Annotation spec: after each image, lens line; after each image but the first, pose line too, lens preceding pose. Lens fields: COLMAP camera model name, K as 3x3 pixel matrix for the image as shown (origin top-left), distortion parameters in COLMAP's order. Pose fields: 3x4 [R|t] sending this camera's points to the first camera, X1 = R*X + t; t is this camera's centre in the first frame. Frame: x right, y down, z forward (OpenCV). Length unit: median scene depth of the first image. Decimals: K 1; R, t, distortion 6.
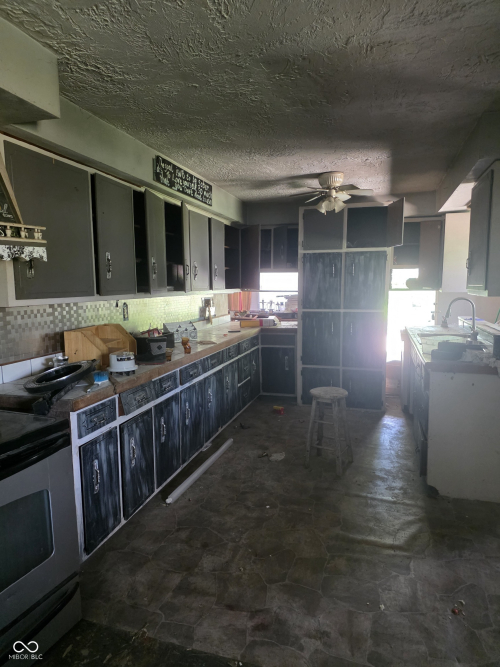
lens RADIAL K [[445.2, 0, 249.4], [0, 445.2, 335.1], [0, 0, 1]] dist [0.006014, 0.000401]
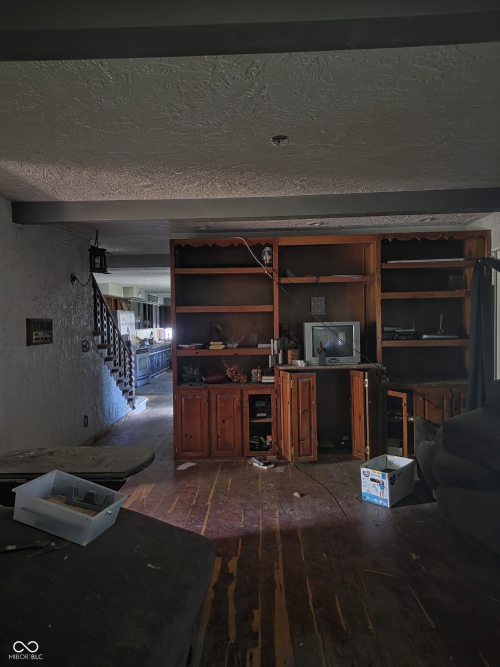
lens RADIAL K [[445.2, 0, 249.9], [0, 445.2, 332.8], [0, 0, 1]] dist [0.006014, 0.000401]
pose [[0.969452, -0.012088, 0.244984, -0.233387], [0.036252, 0.994877, -0.094368, 0.261879], [-0.242588, 0.100366, 0.964924, -2.280186]]
